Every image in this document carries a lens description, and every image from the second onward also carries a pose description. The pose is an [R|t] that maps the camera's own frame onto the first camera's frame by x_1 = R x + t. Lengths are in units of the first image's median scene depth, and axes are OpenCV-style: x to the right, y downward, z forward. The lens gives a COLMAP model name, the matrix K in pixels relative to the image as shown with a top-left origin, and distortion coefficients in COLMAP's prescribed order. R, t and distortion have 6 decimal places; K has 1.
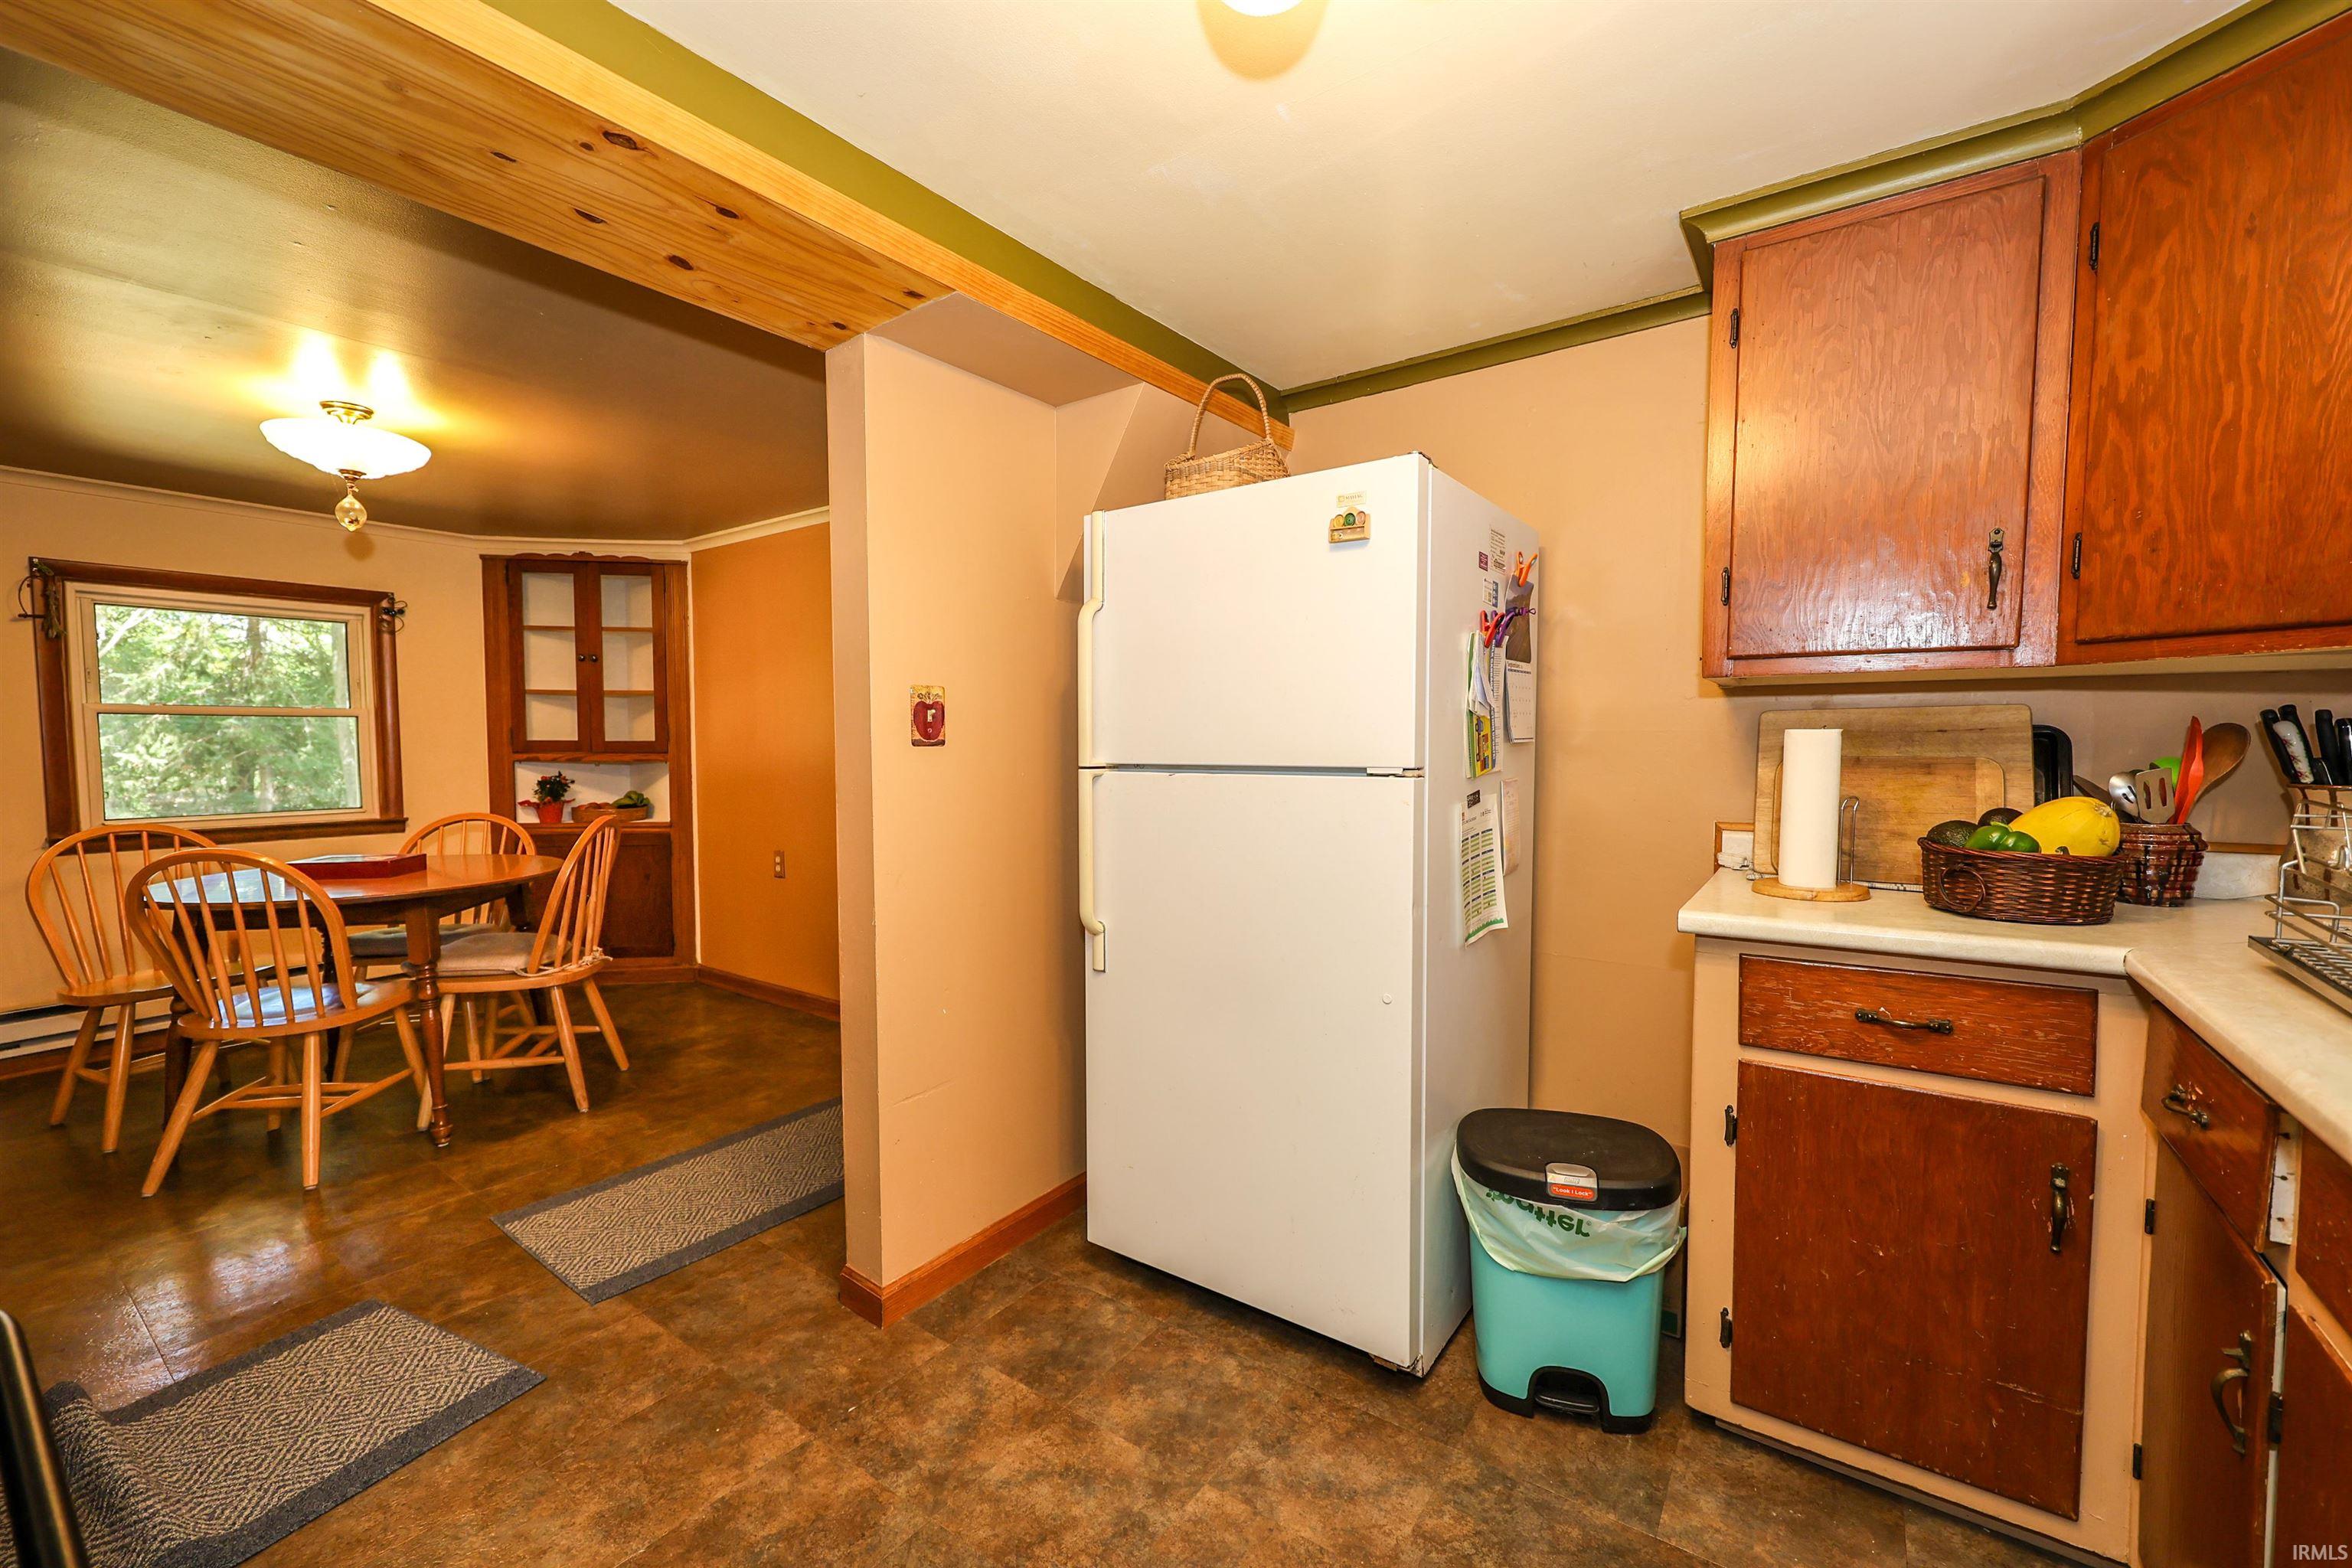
lens RADIAL K [[946.4, 0, 1187.1], [0, 946.4, 790.3], [0, 0, 1]] dist [-0.000959, 0.000532]
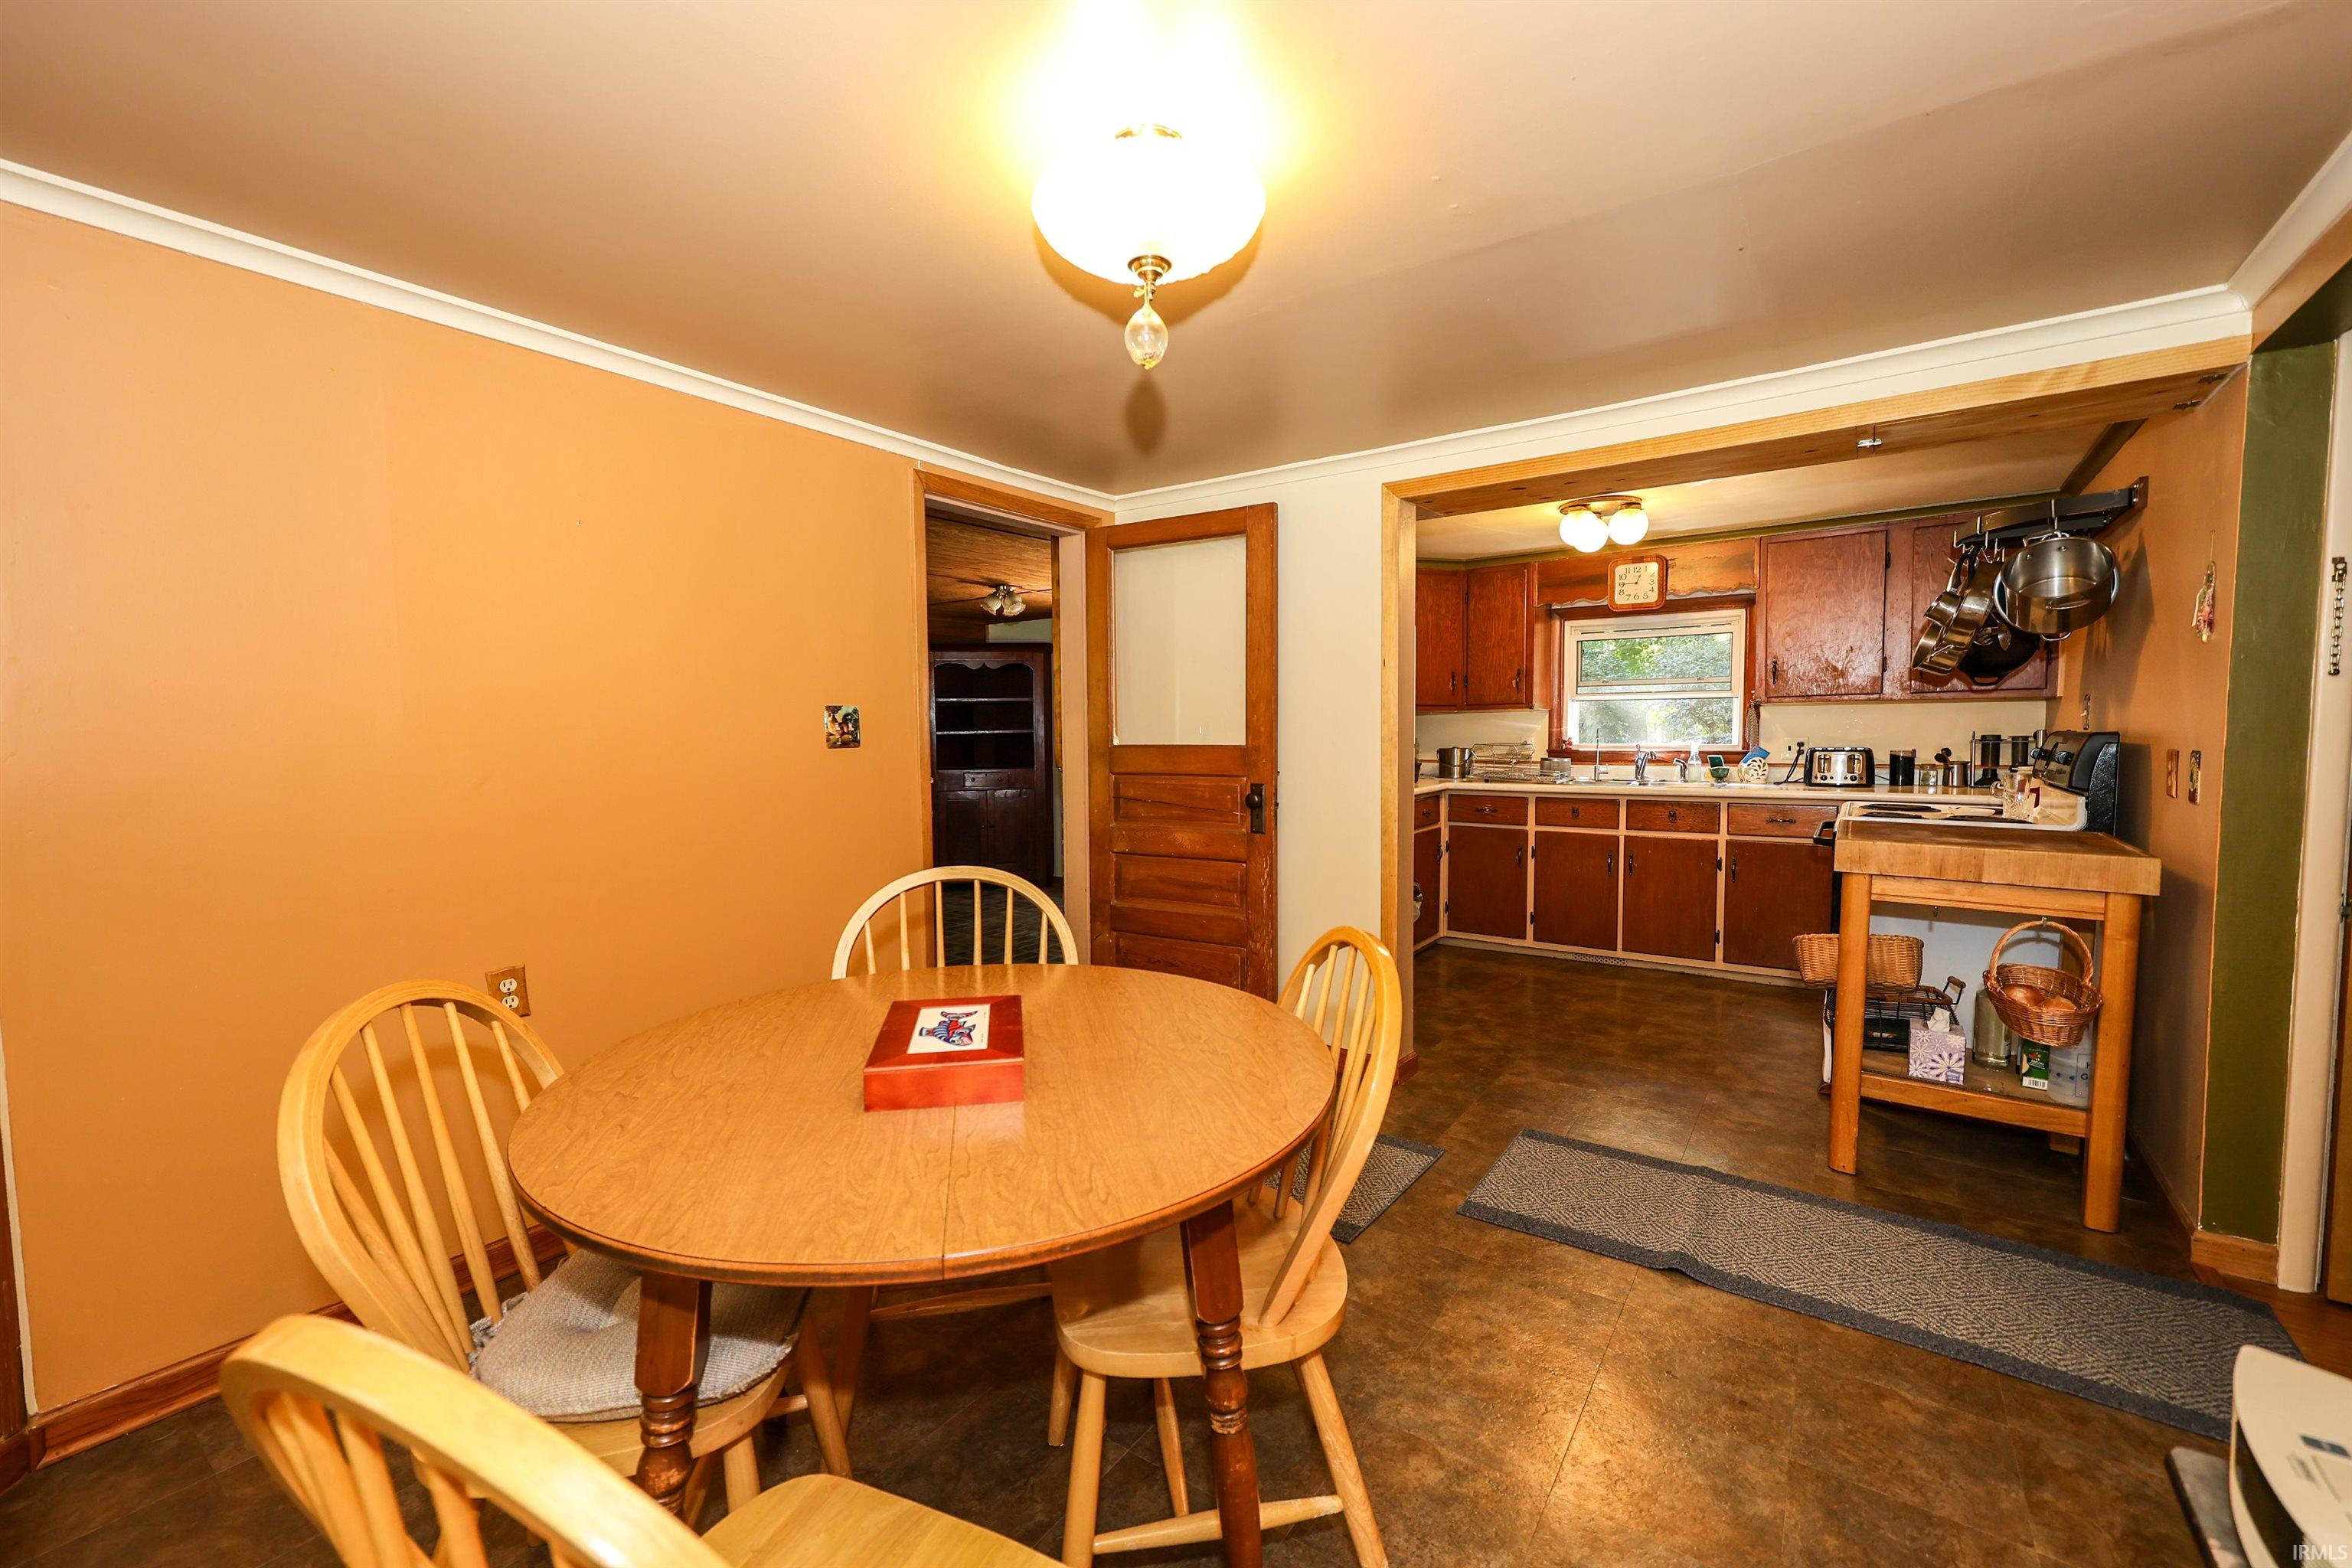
lens RADIAL K [[946.4, 0, 1176.7], [0, 946.4, 786.3], [0, 0, 1]] dist [-0.000959, 0.000532]
pose [[0.006864, -0.058859, 0.998243, -2.644148], [0.063200, 0.996296, 0.058310, -0.109861], [-0.997977, 0.062689, 0.010558, 1.808124]]
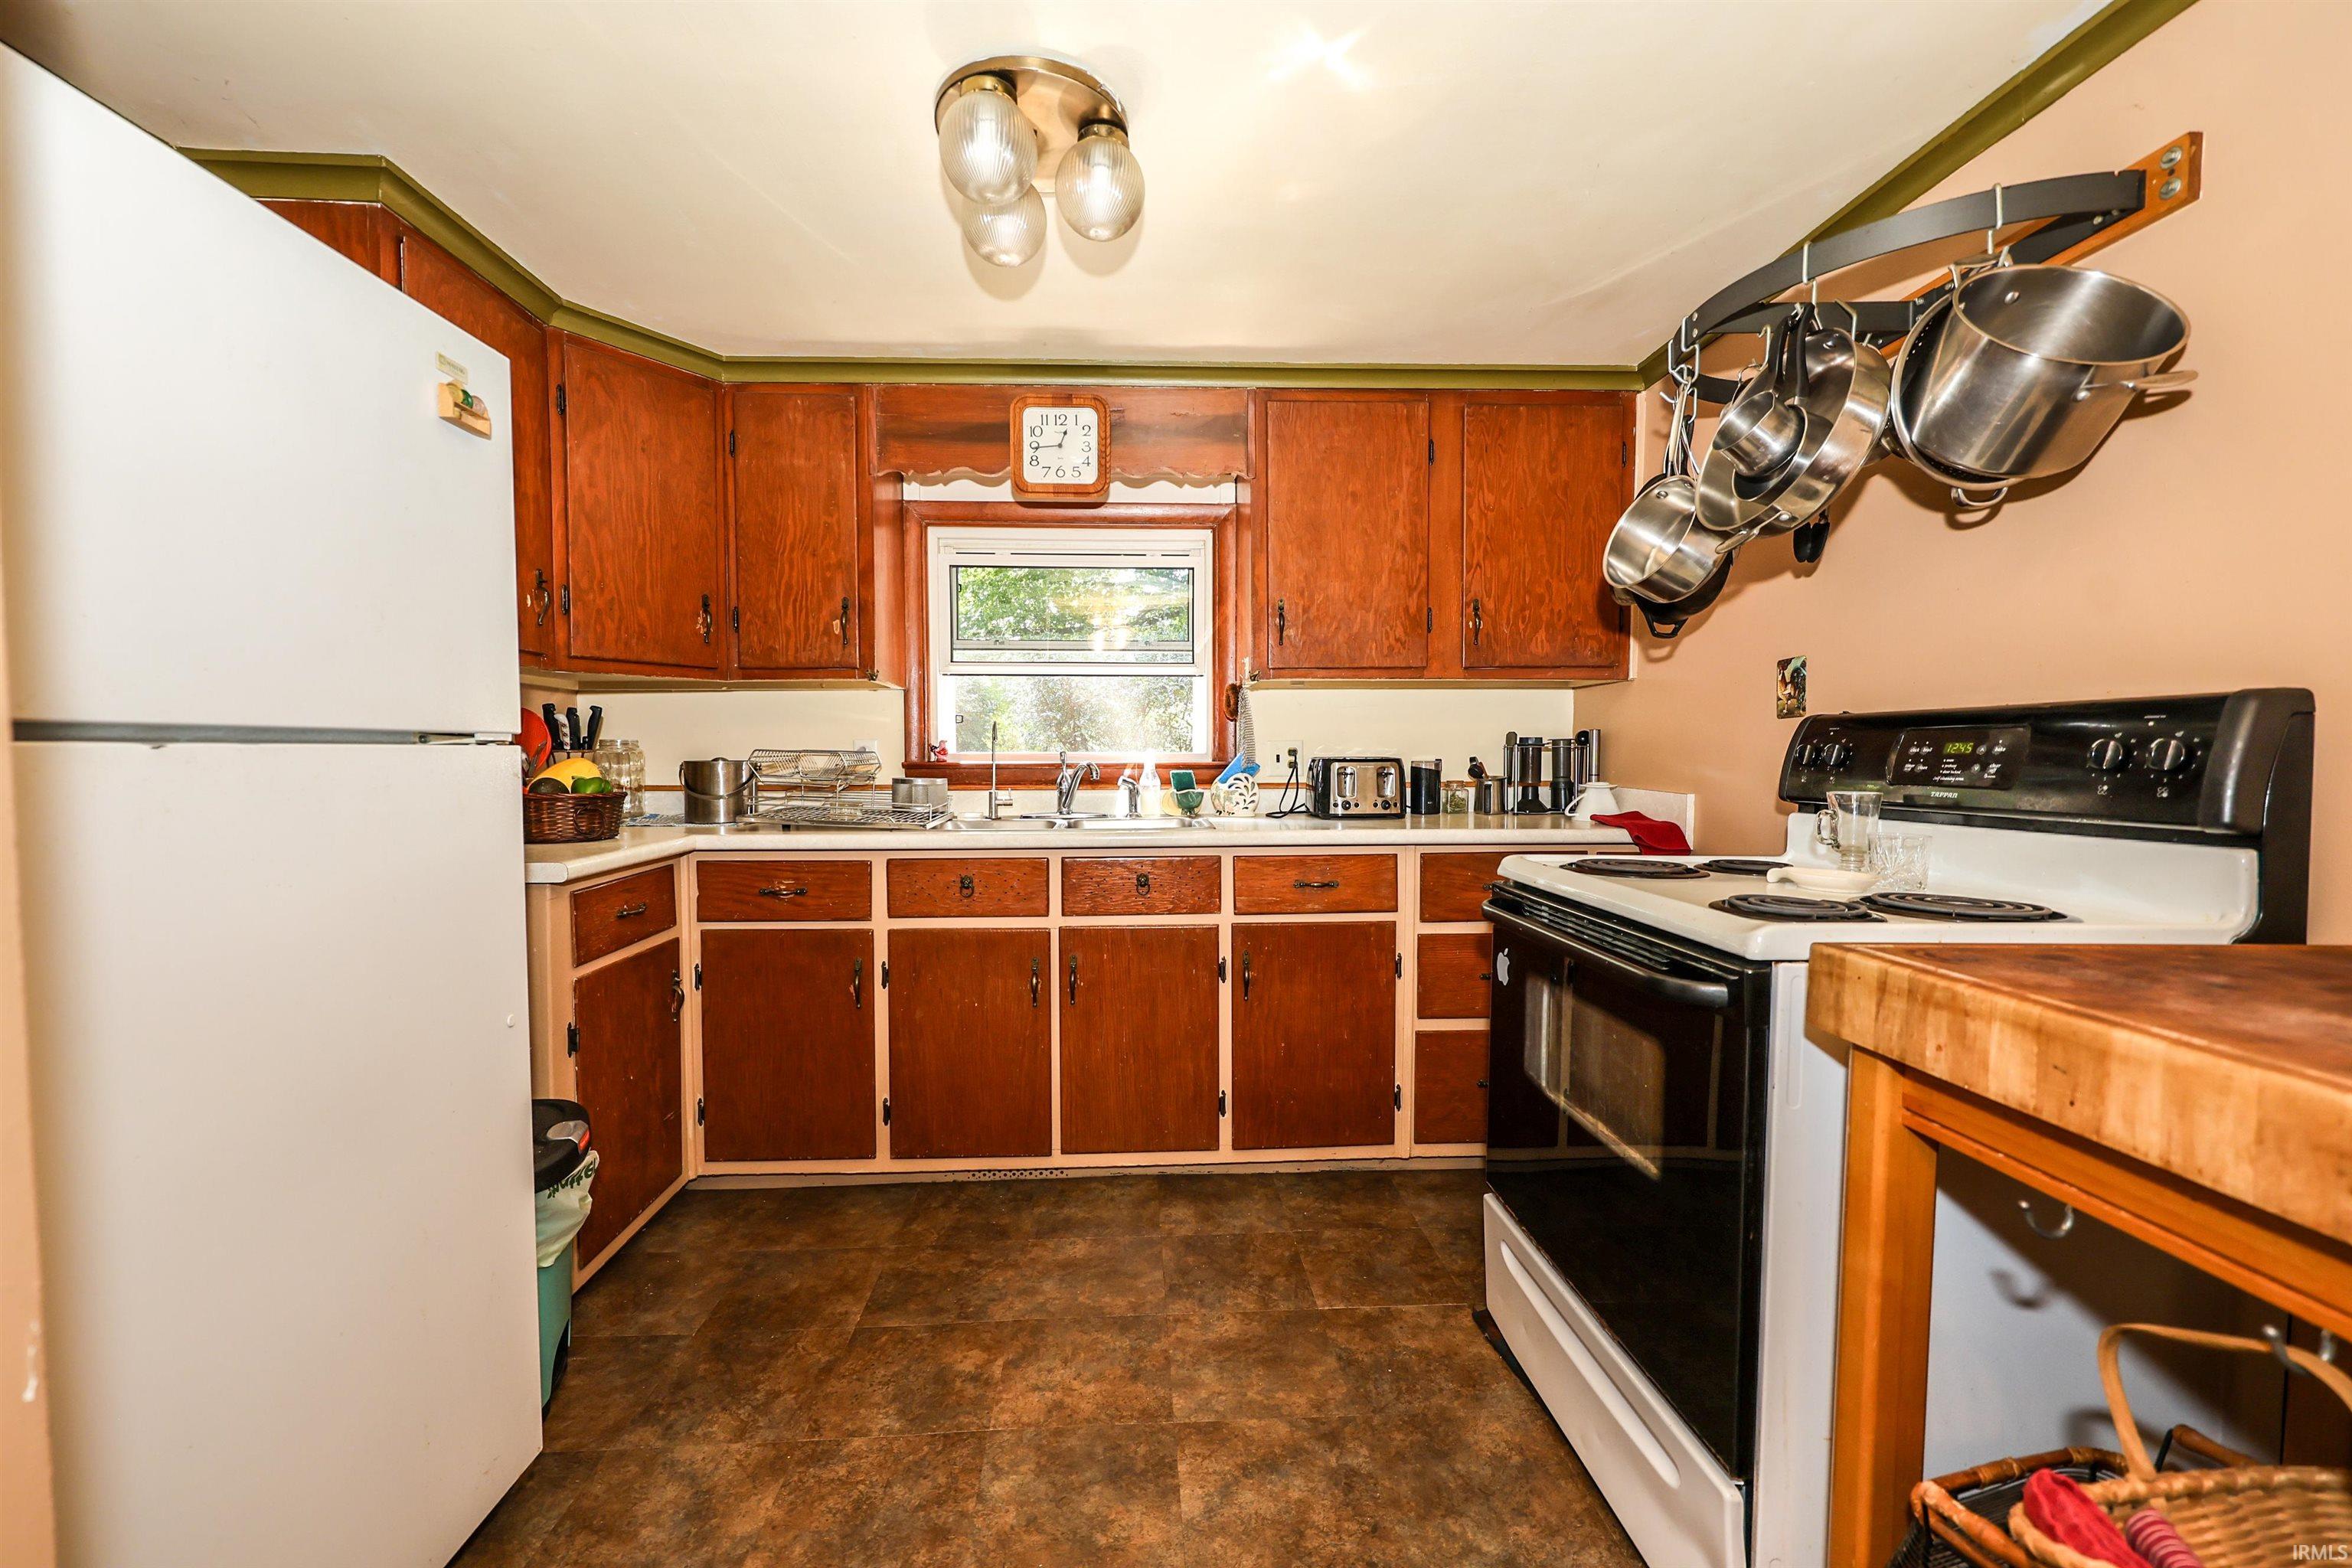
lens RADIAL K [[946.4, 0, 1171.0], [0, 946.4, 798.2], [0, 0, 1]] dist [-0.000959, 0.000532]
pose [[-0.612457, -0.036812, 0.789646, -0.857517], [0.045256, 0.995644, 0.081516, -0.009976], [-0.789207, 0.085661, -0.608124, 1.166244]]
